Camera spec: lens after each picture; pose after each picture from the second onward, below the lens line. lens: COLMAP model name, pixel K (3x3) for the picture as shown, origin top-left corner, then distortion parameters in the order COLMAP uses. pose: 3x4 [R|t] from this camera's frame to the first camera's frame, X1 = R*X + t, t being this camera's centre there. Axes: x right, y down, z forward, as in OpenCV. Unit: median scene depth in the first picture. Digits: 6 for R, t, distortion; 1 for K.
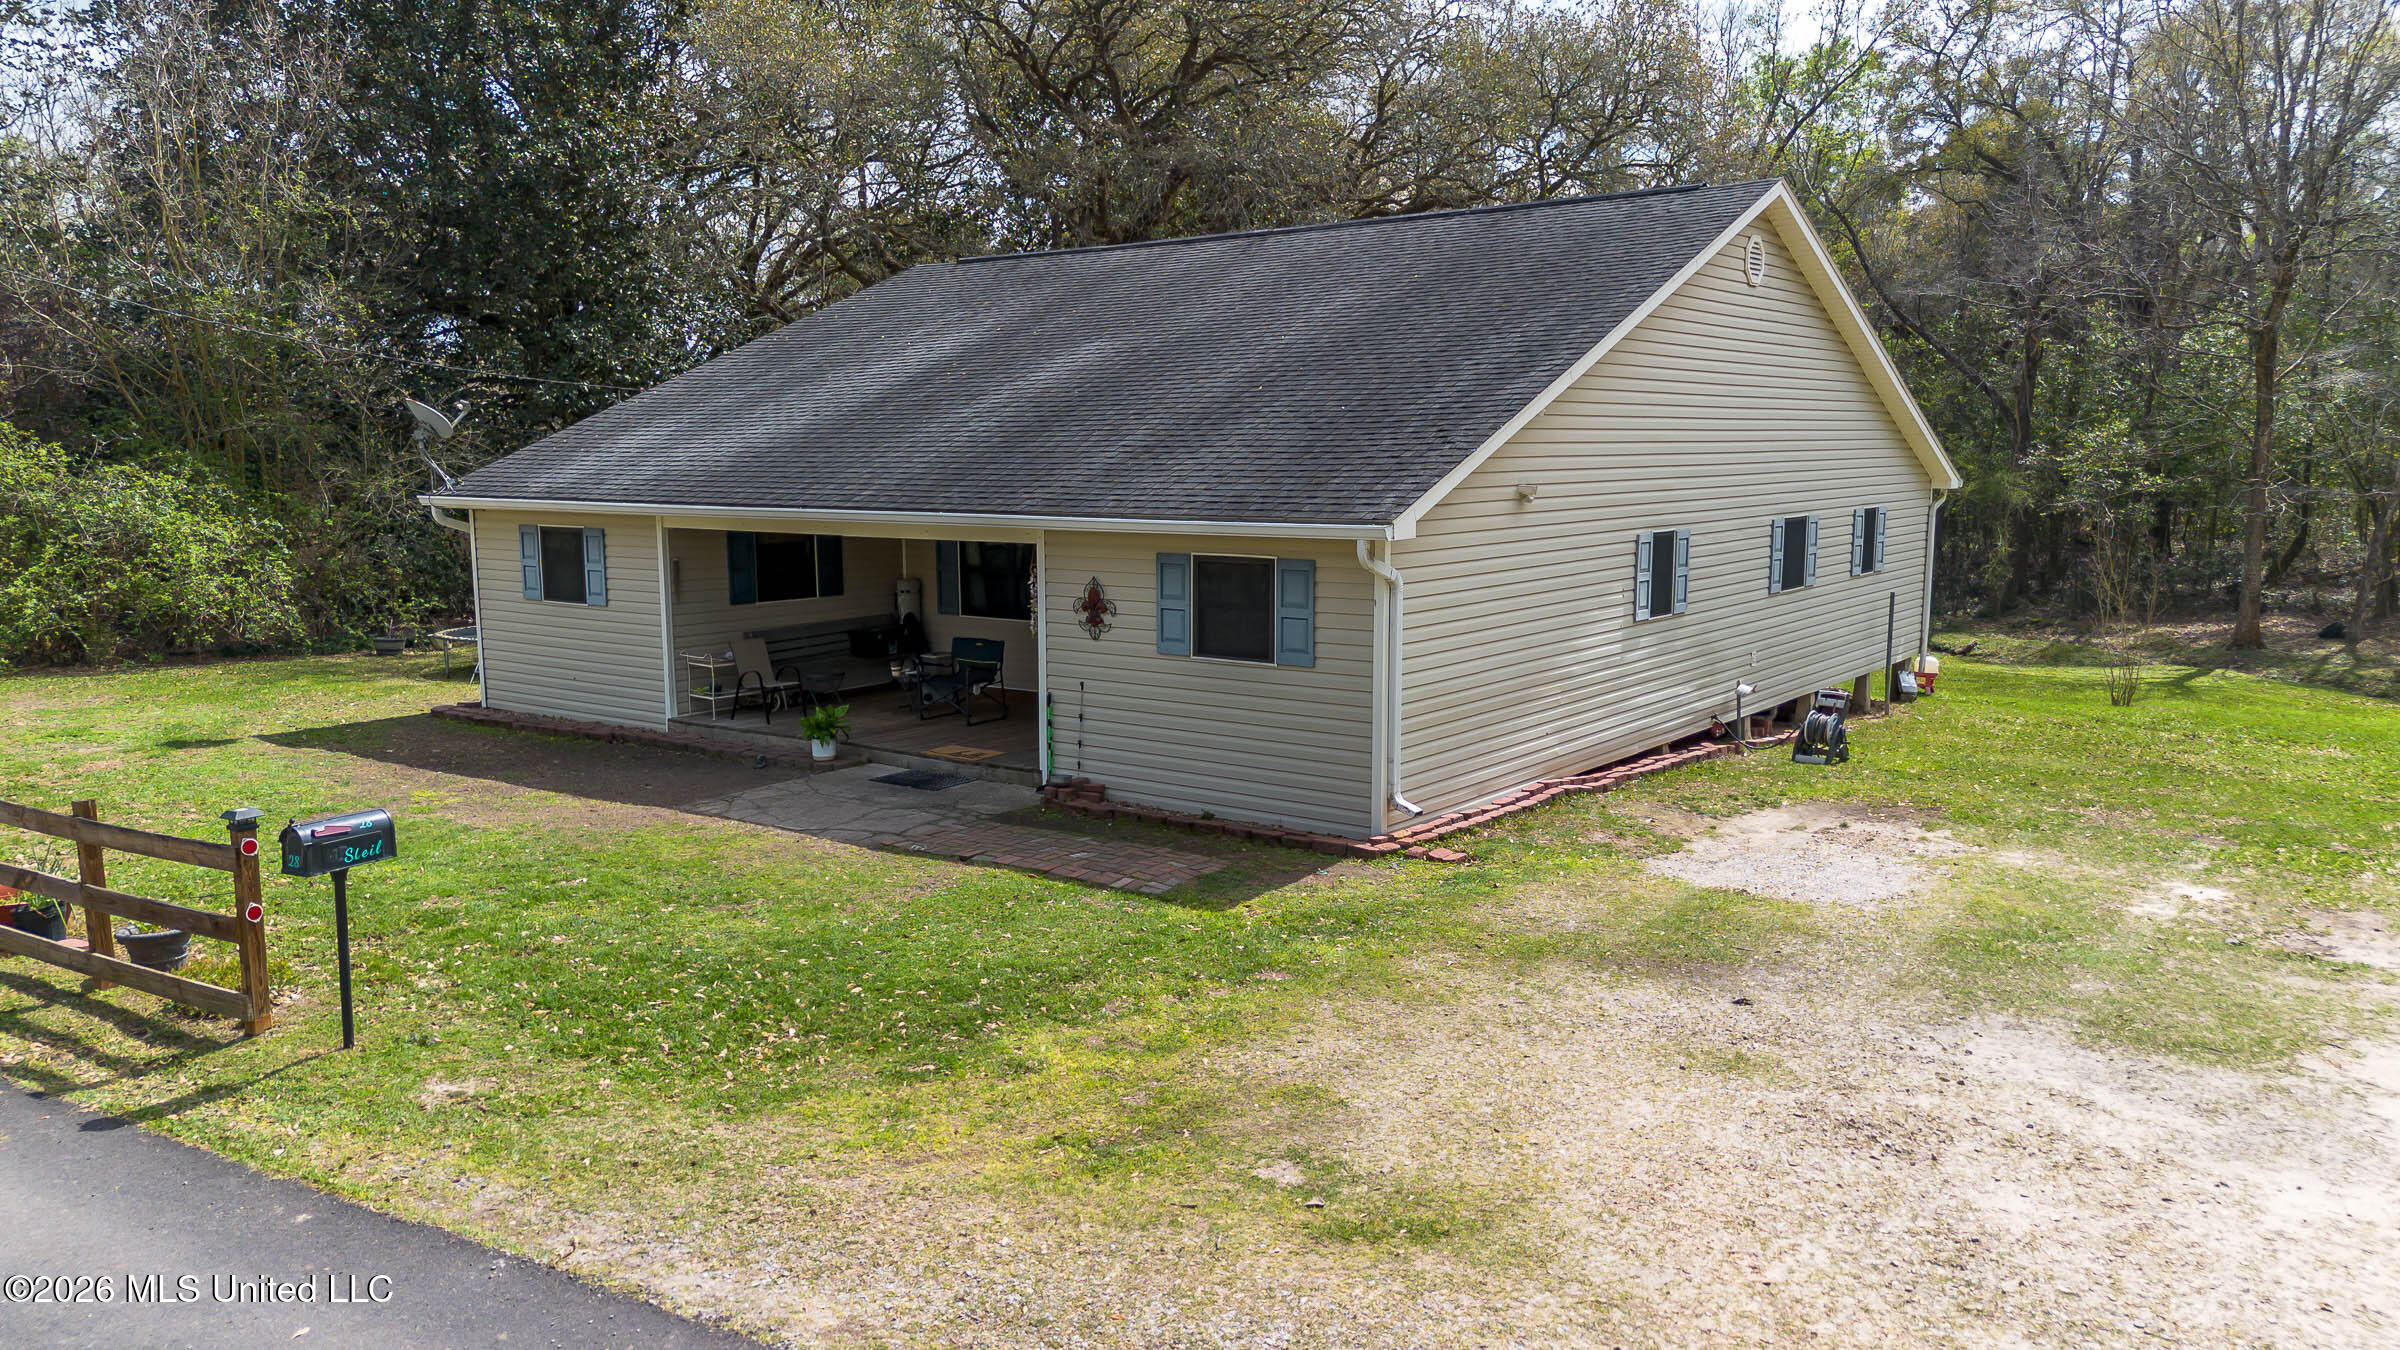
lens RADIAL K [[1691.9, 0, 1200.0], [0, 1691.9, 675.0], [0, 0, 1]] dist [0.108450, -0.058747]
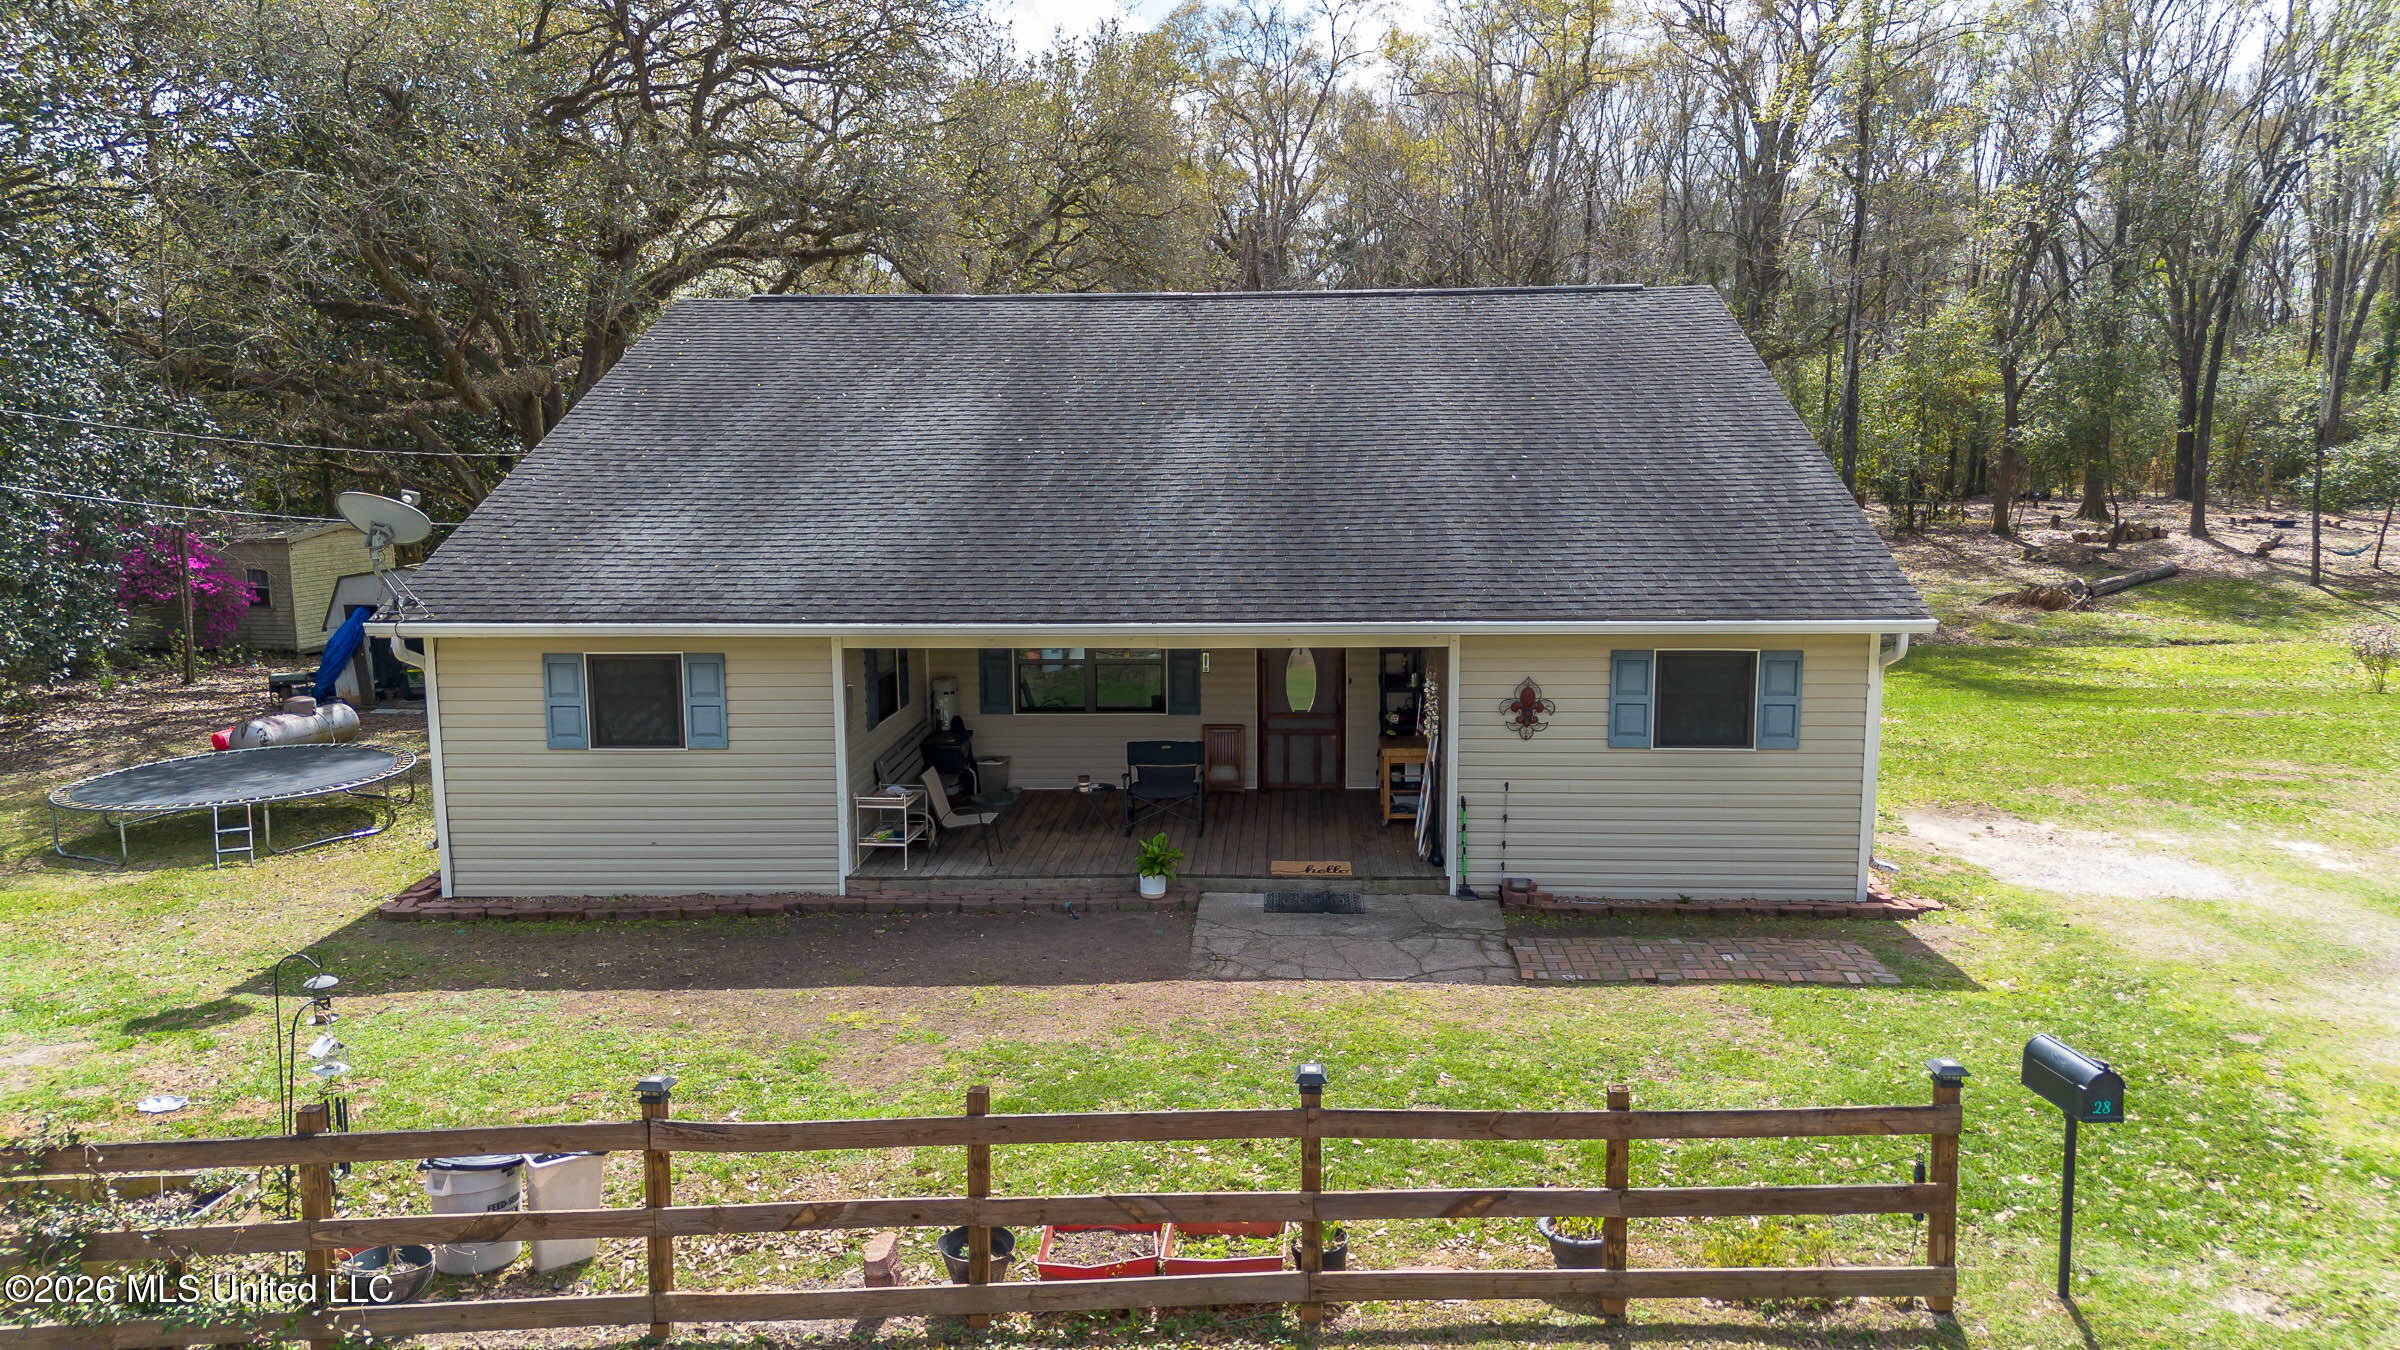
lens RADIAL K [[1691.9, 0, 1200.0], [0, 1691.9, 675.0], [0, 0, 1]] dist [0.108450, -0.058747]
pose [[0.830402, -0.081428, 0.551183, -0.761599], [0.079372, 0.996462, 0.027630, -0.100386], [-0.551483, 0.020805, 0.833927, 0.264874]]
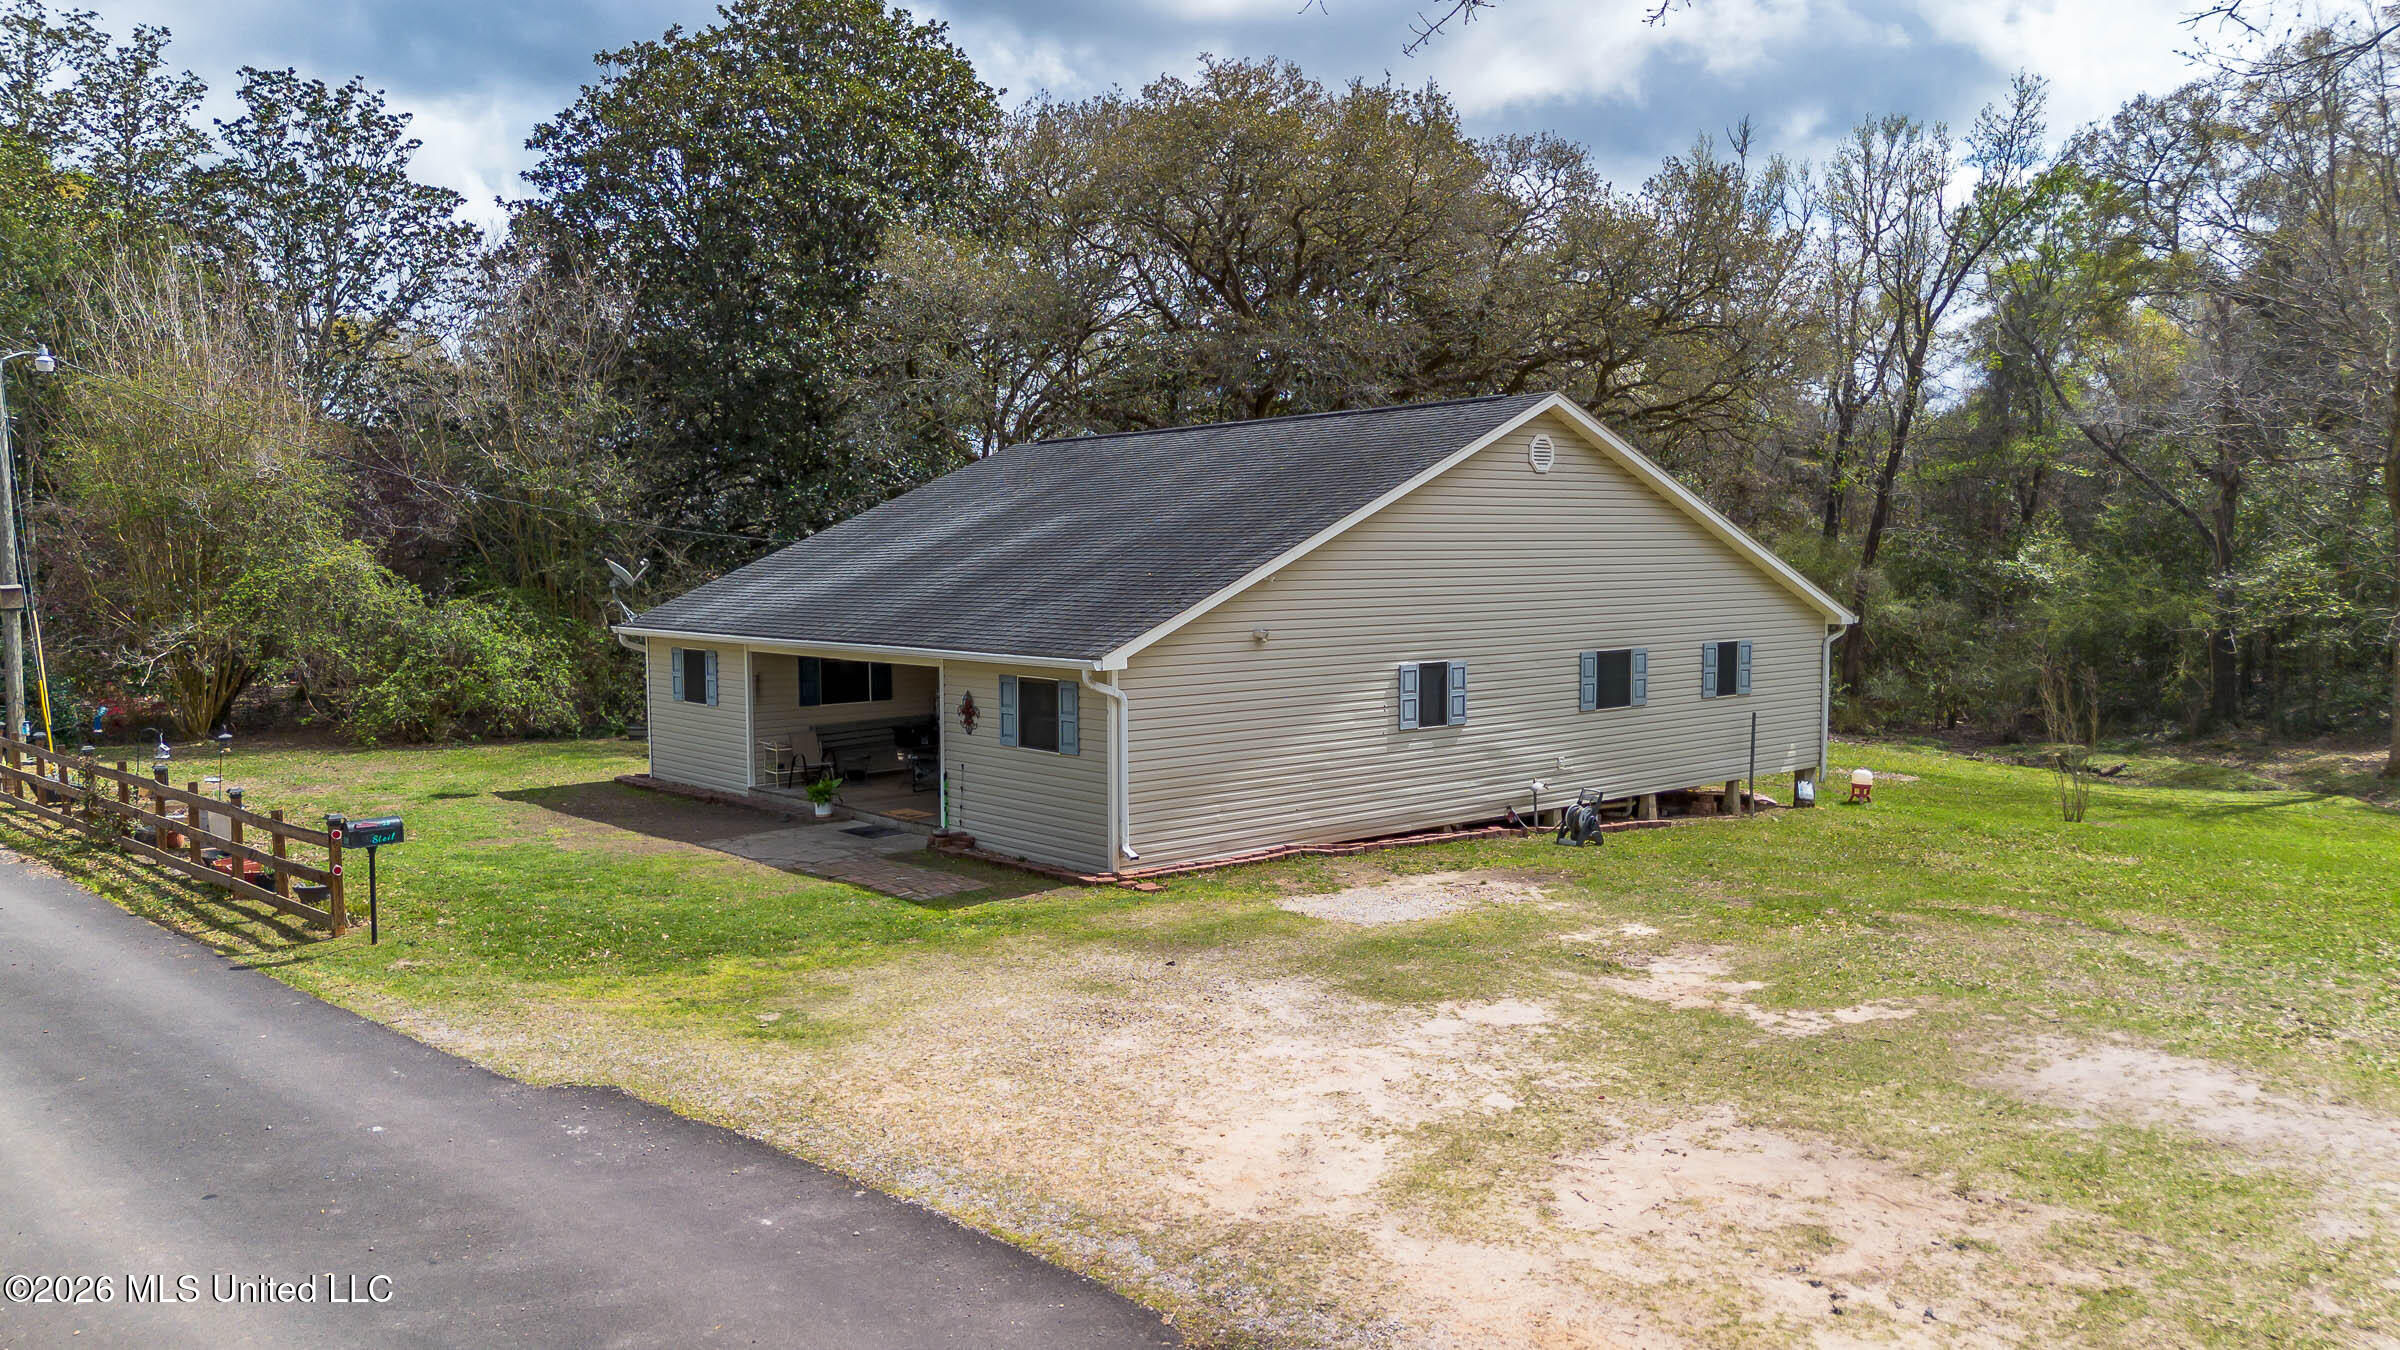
lens RADIAL K [[1691.9, 0, 1200.0], [0, 1691.9, 675.0], [0, 0, 1]] dist [0.108450, -0.058747]
pose [[0.977189, 0.012823, -0.211986, 0.426700], [-0.025682, 0.997985, -0.058022, 0.006934], [0.210815, 0.062143, 0.975549, -0.356871]]
